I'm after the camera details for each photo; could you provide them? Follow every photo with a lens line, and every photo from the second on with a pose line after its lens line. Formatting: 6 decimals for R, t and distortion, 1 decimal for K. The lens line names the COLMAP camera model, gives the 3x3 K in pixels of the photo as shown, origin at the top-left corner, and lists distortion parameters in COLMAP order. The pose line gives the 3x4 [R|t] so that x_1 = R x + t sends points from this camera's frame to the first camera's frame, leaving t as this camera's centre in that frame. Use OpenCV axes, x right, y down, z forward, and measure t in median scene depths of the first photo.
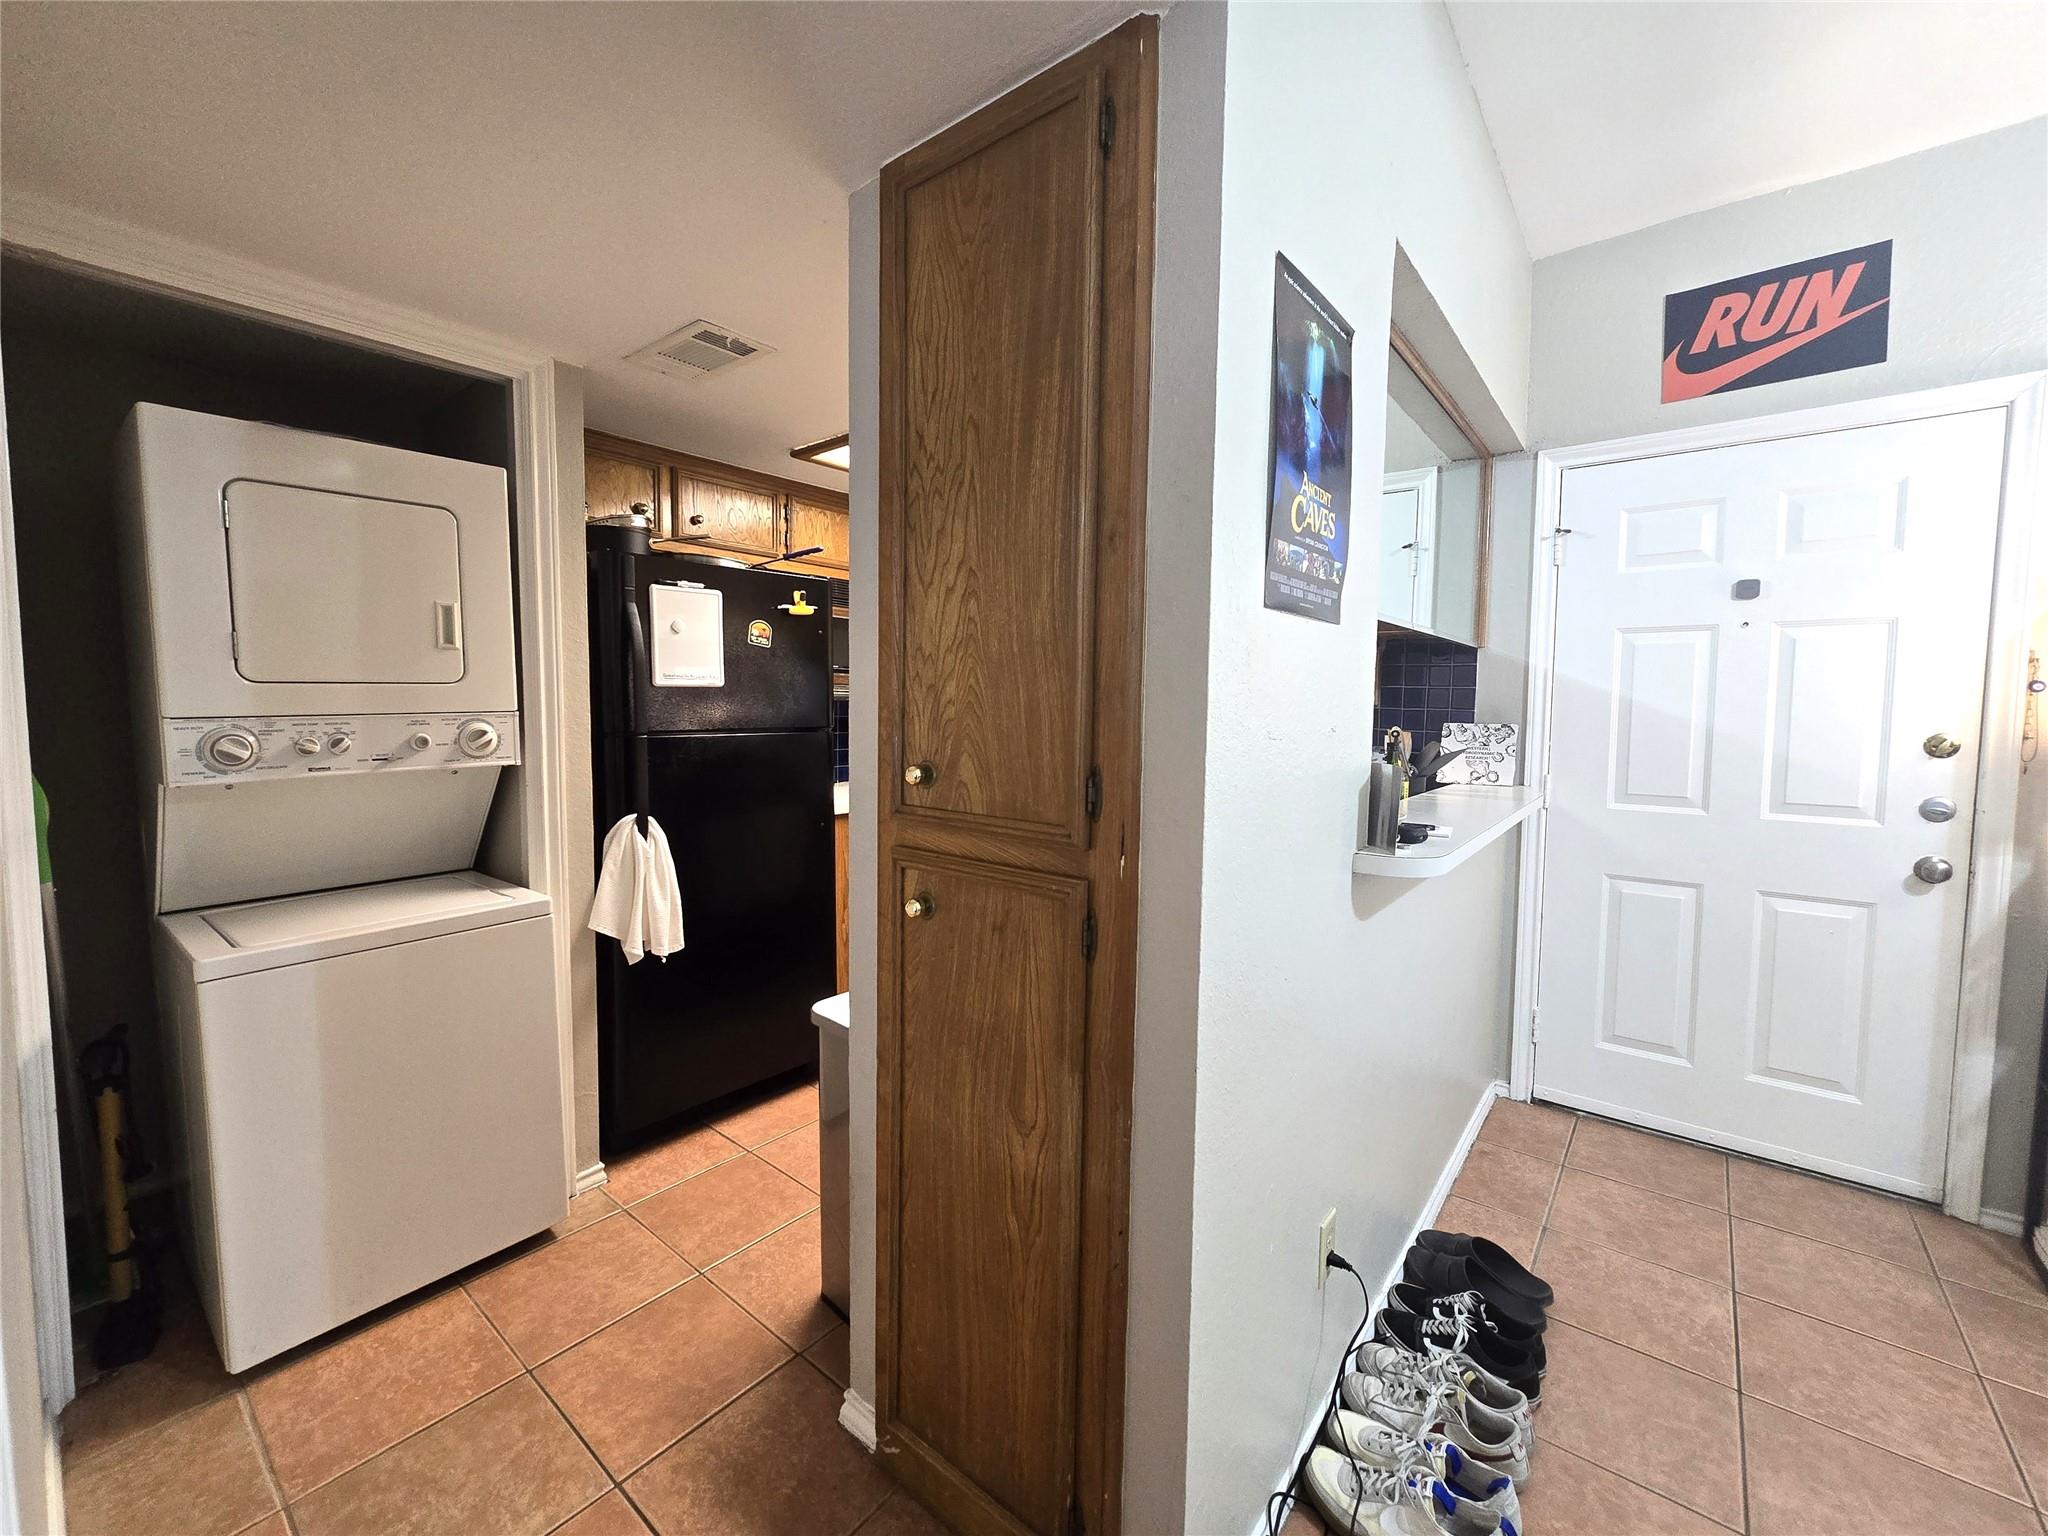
lens RADIAL K [[843.7, 0, 1016.0], [0, 843.7, 755.2], [0, 0, 1]] dist [-0.003572, 0.000923]
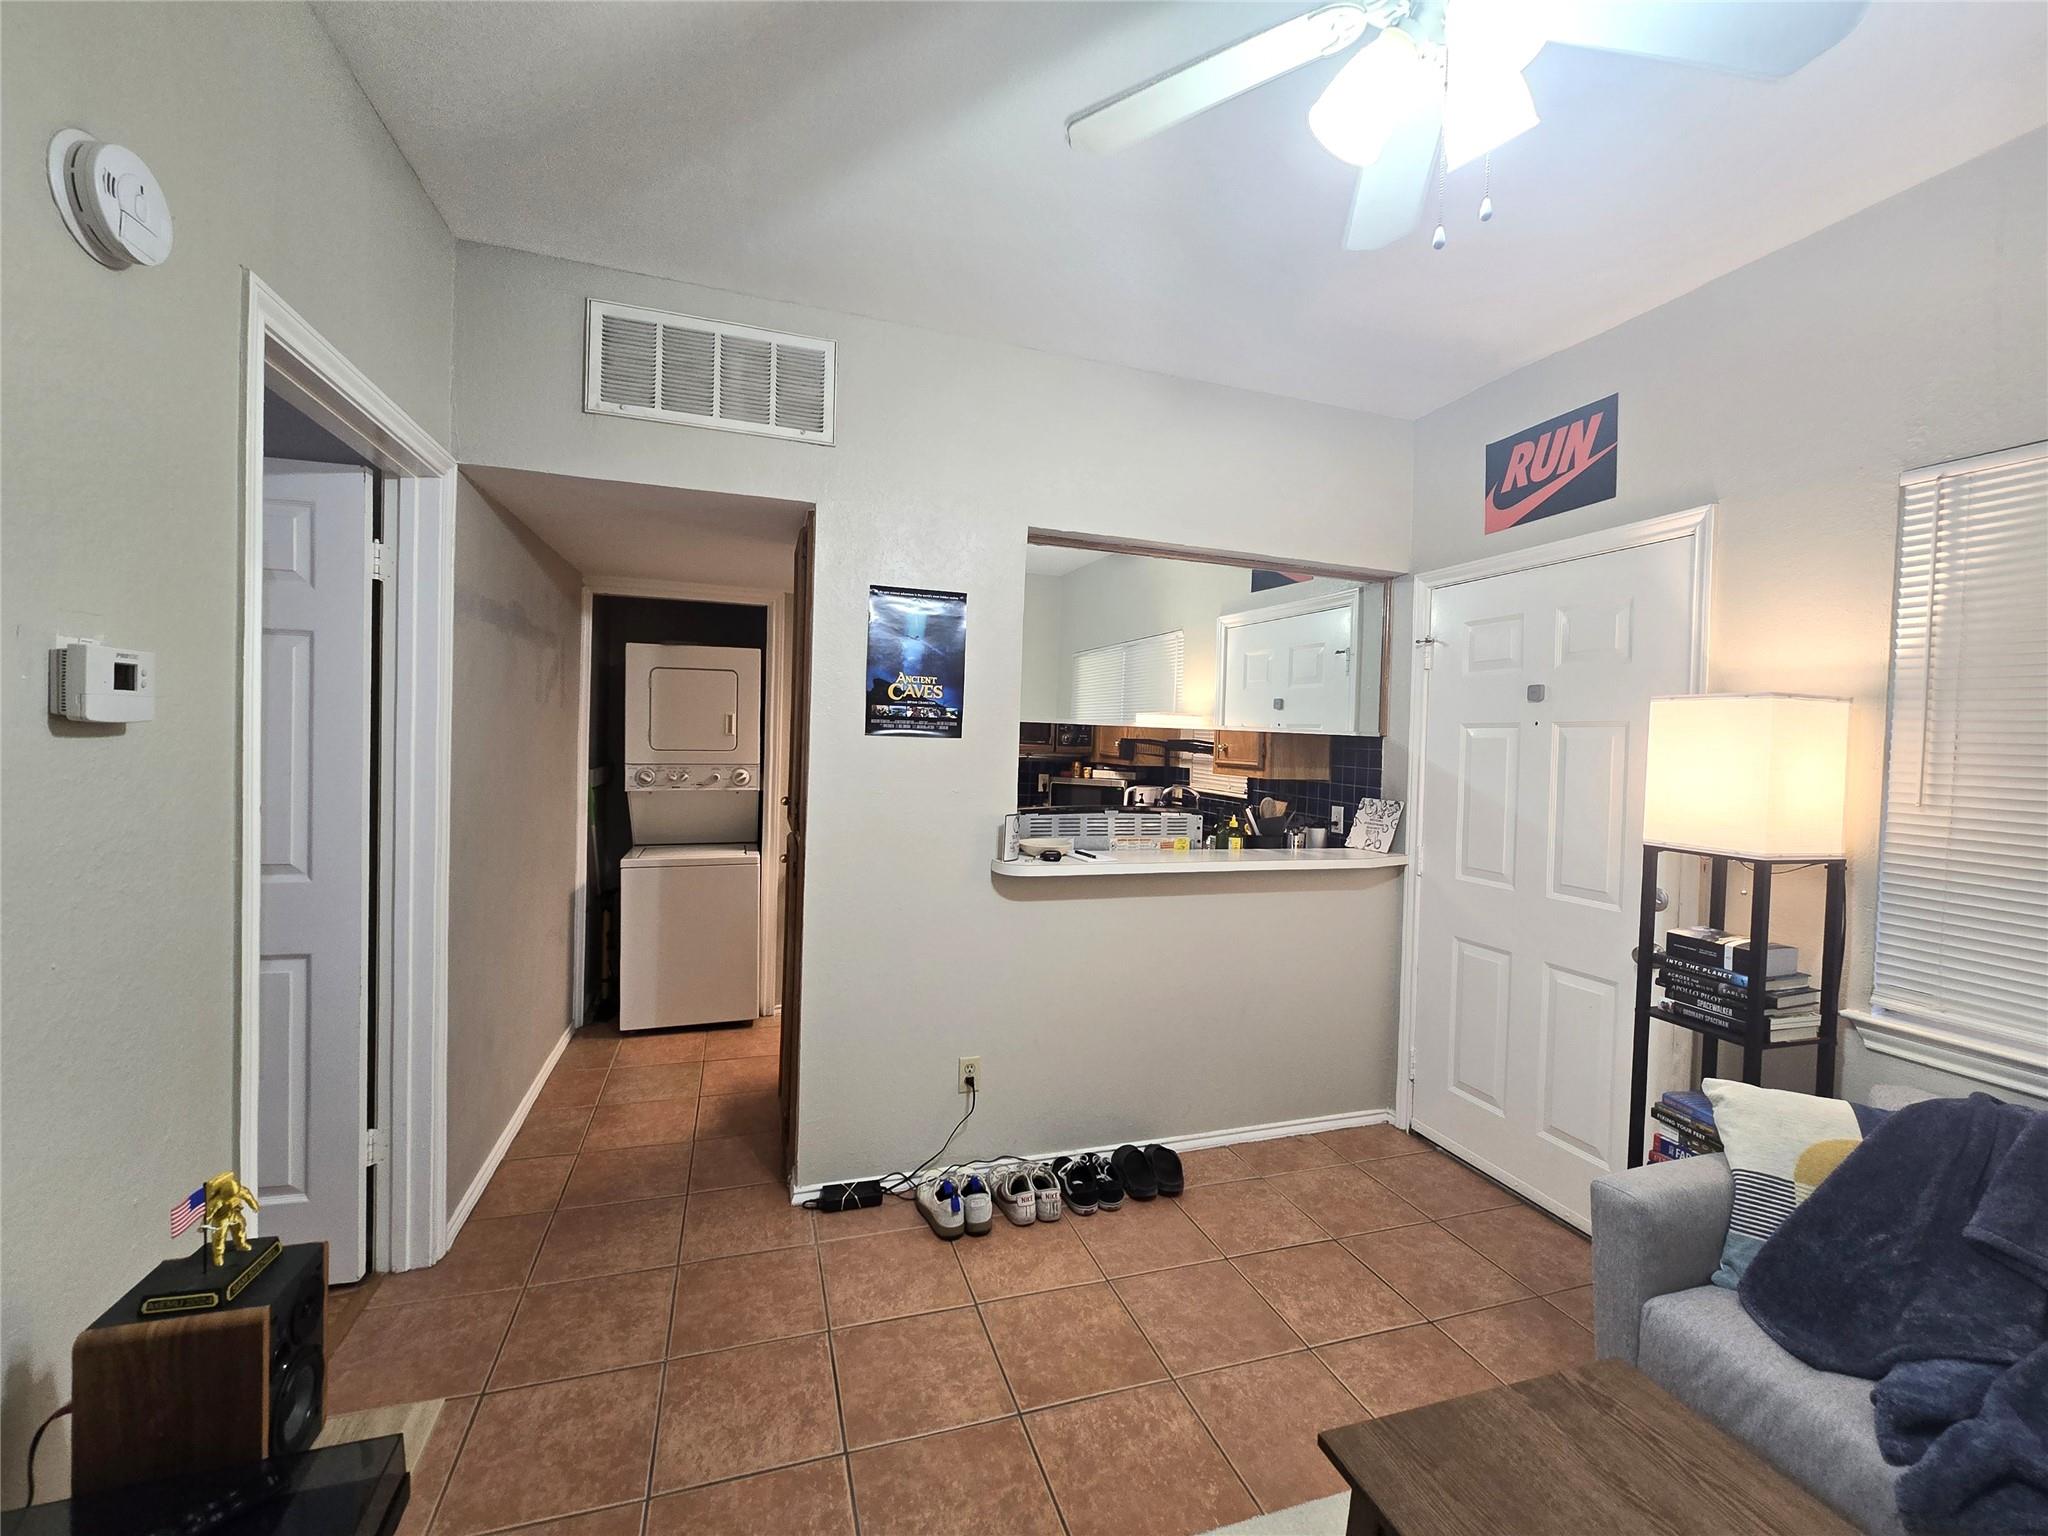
lens RADIAL K [[843.7, 0, 1016.0], [0, 843.7, 755.2], [0, 0, 1]] dist [-0.003572, 0.000923]
pose [[0.840184, 0.028306, -0.541562, 0.954437], [-0.059508, 0.997419, -0.040188, -0.027379], [0.539026, 0.065992, 0.839700, -0.353800]]
